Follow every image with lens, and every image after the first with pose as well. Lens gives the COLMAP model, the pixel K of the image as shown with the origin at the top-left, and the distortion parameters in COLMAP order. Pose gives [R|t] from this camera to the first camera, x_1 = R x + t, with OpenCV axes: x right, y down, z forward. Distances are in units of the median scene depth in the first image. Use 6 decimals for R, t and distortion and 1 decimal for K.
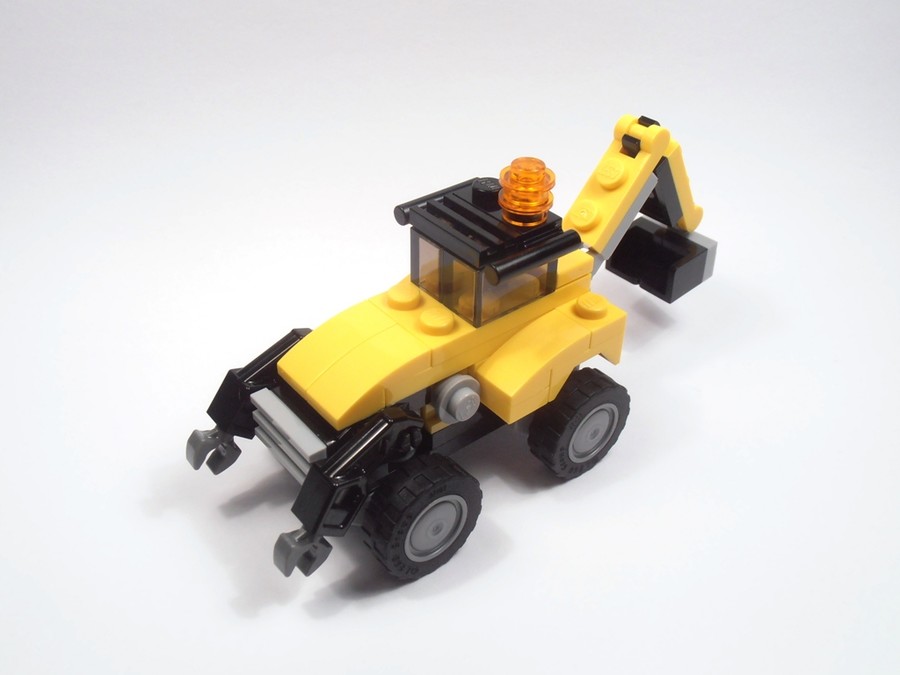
lens RADIAL K [[901.2, 0, 450.0], [0, 901.2, 337.5], [0, 0, 1]] dist [-0.049947, 0.000629]
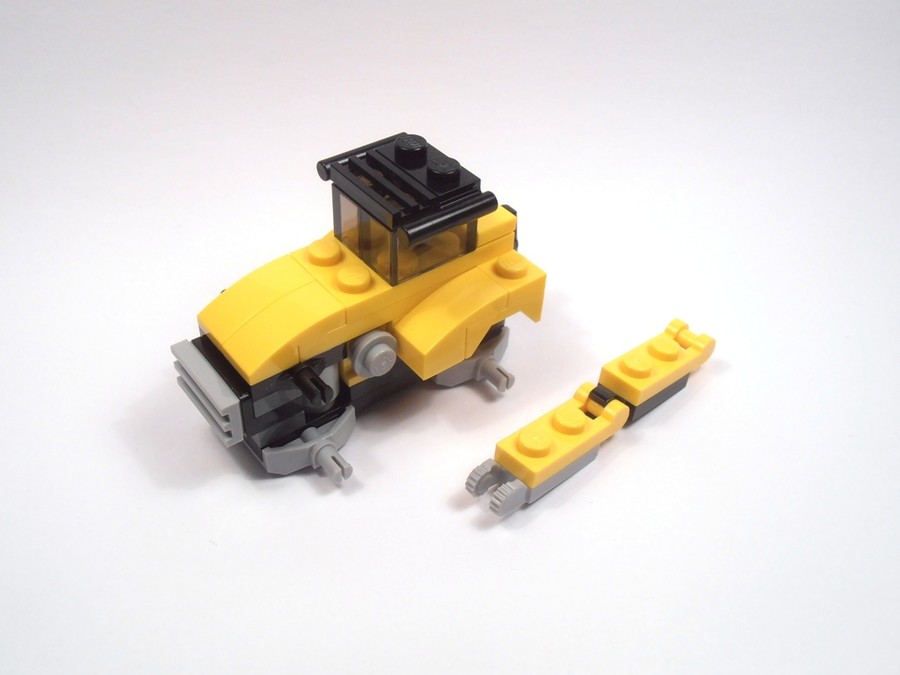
lens RADIAL K [[901.2, 0, 450.0], [0, 901.2, 337.5], [0, 0, 1]] dist [-0.049947, 0.000629]
pose [[0.999595, 0.026903, 0.009235, 0.083902], [-0.027647, 0.995273, 0.093103, -0.048339], [-0.006687, -0.093321, 0.995614, -0.018266]]
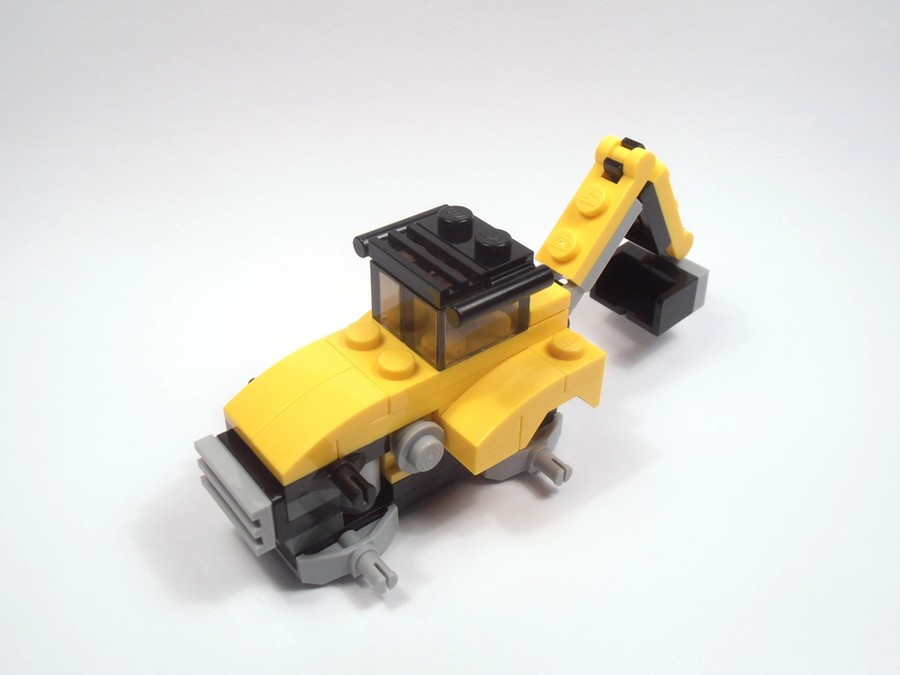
lens RADIAL K [[901.2, 0, 450.0], [0, 901.2, 337.5], [0, 0, 1]] dist [-0.049947, 0.000629]
pose [[0.999945, 0.006449, -0.008249, 0.046168], [-0.006444, 0.999979, 0.000690, -0.044514], [0.008253, -0.000636, 0.999966, 0.078858]]
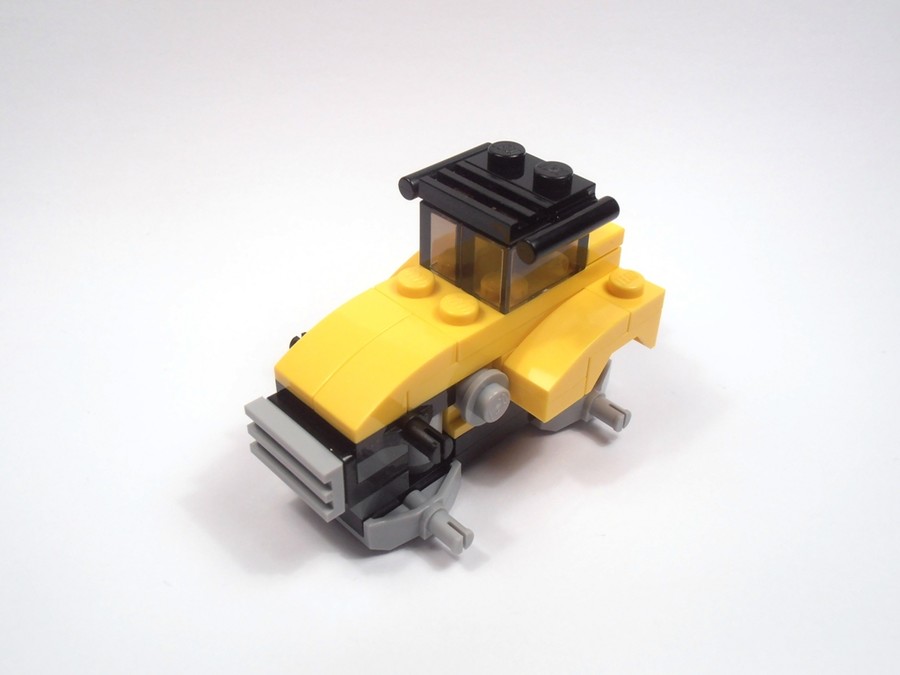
lens RADIAL K [[901.2, 0, 450.0], [0, 901.2, 337.5], [0, 0, 1]] dist [-0.049947, 0.000629]
pose [[0.996533, -0.049060, 0.067198, -0.079614], [0.047858, 0.998666, 0.019382, -0.007520], [-0.068059, -0.016099, 0.997551, 0.136895]]
